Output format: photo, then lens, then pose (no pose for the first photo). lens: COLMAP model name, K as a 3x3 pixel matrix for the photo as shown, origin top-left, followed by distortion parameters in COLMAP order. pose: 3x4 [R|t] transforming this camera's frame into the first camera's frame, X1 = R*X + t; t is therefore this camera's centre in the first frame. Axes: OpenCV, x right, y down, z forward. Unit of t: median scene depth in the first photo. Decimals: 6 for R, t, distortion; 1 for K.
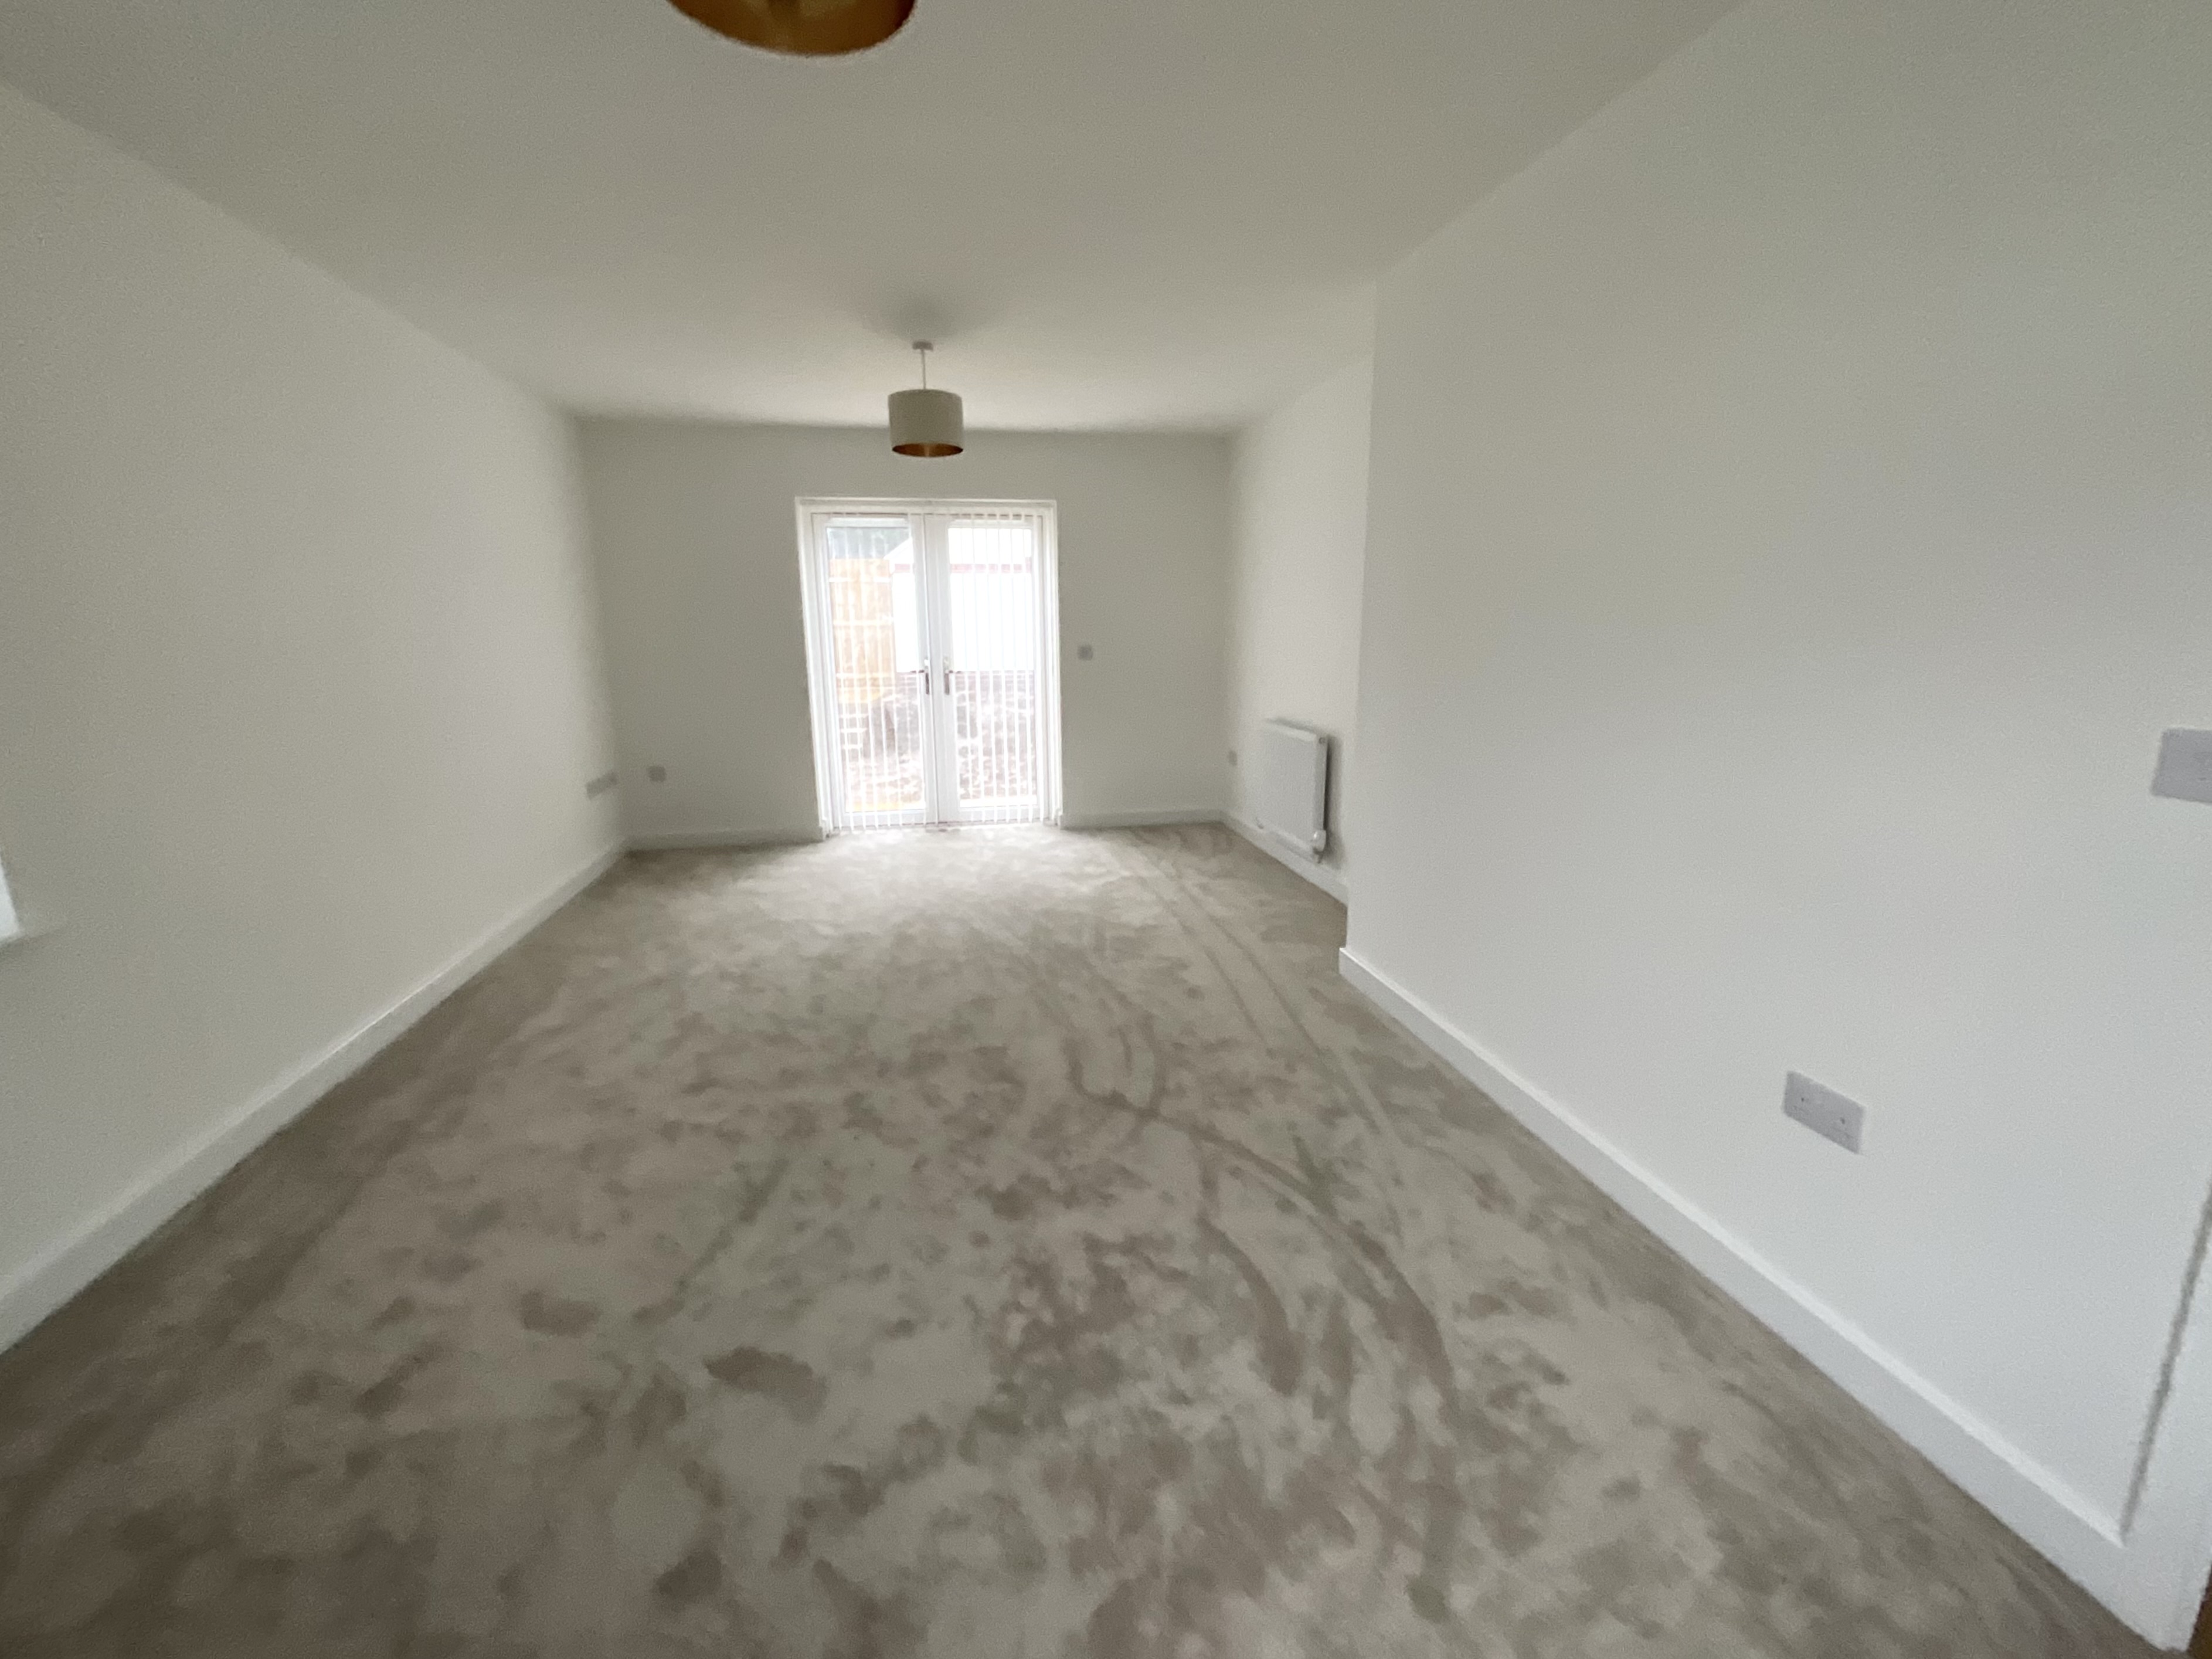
lens RADIAL K [[961.7, 0, 1106.0], [0, 961.7, 829.5], [0, 0, 1]] dist [-0.001573, 0.000110]
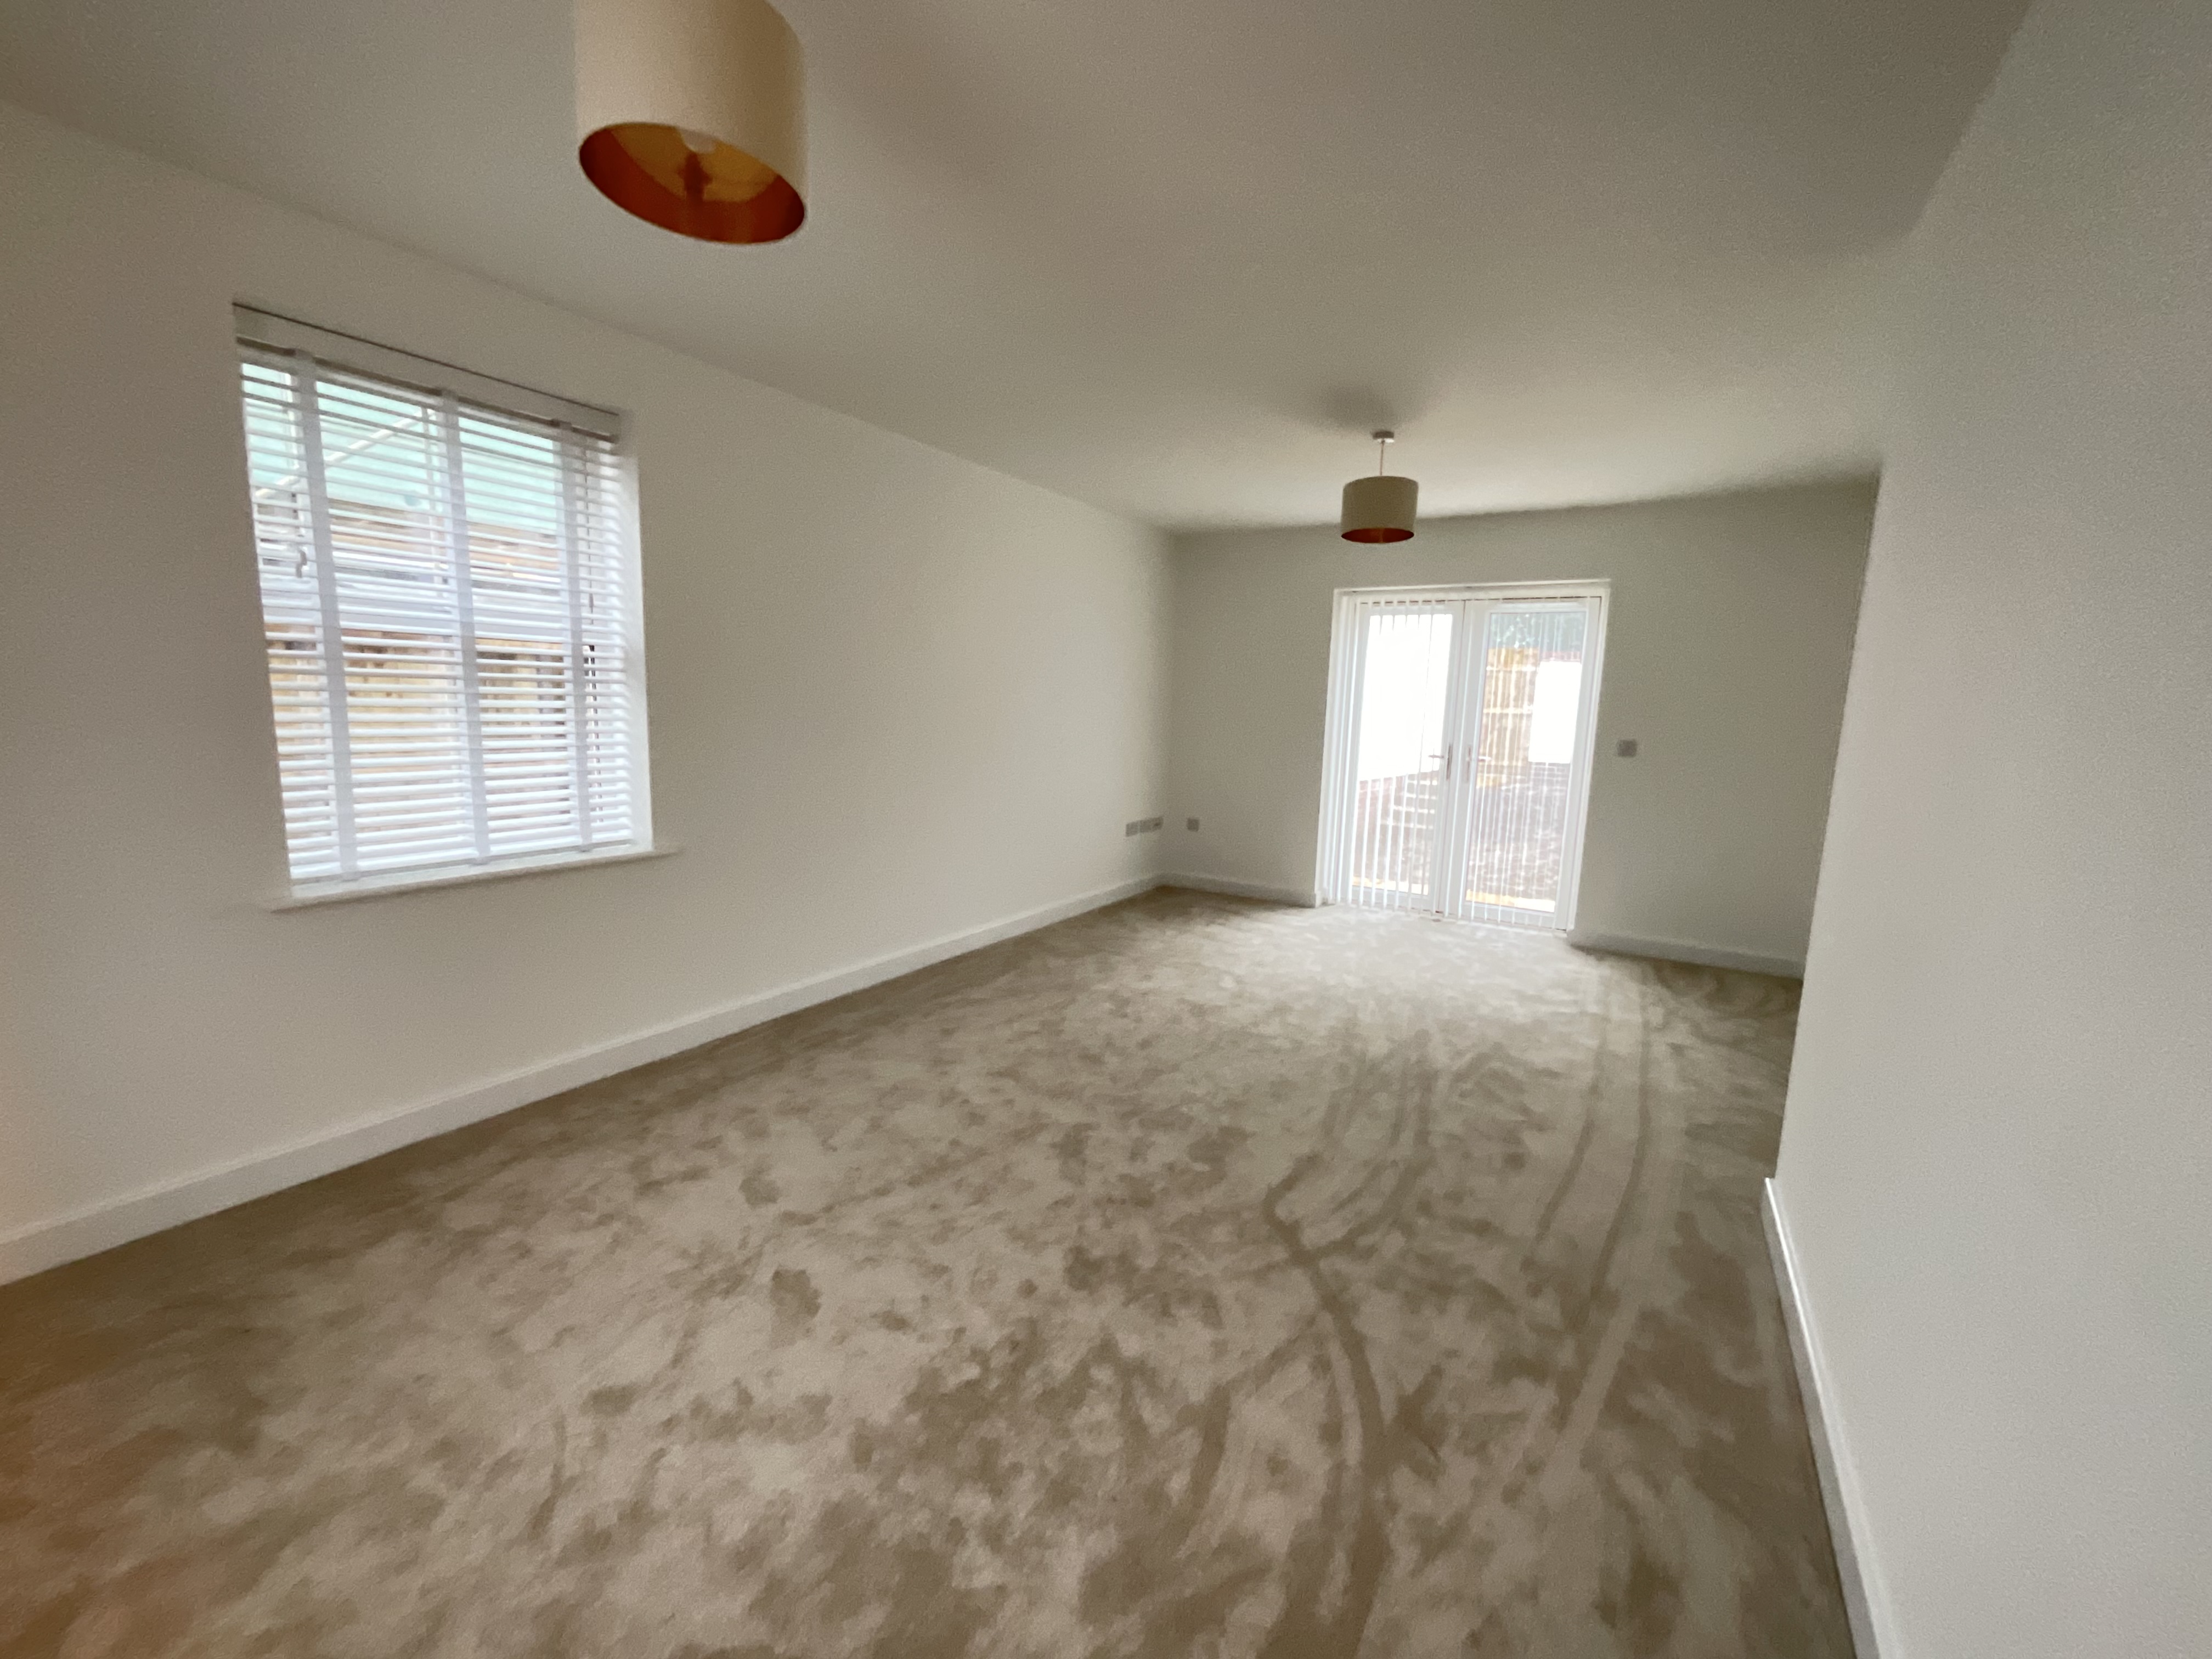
lens RADIAL K [[897.4, 0, 1106.0], [0, 897.4, 829.5], [0, 0, 1]] dist [-0.001093, -0.000268]
pose [[0.735827, 0.127768, -0.665007, 0.344945], [-0.179564, 0.983699, -0.009688, -0.039845], [0.652929, 0.126540, 0.746774, 0.194129]]
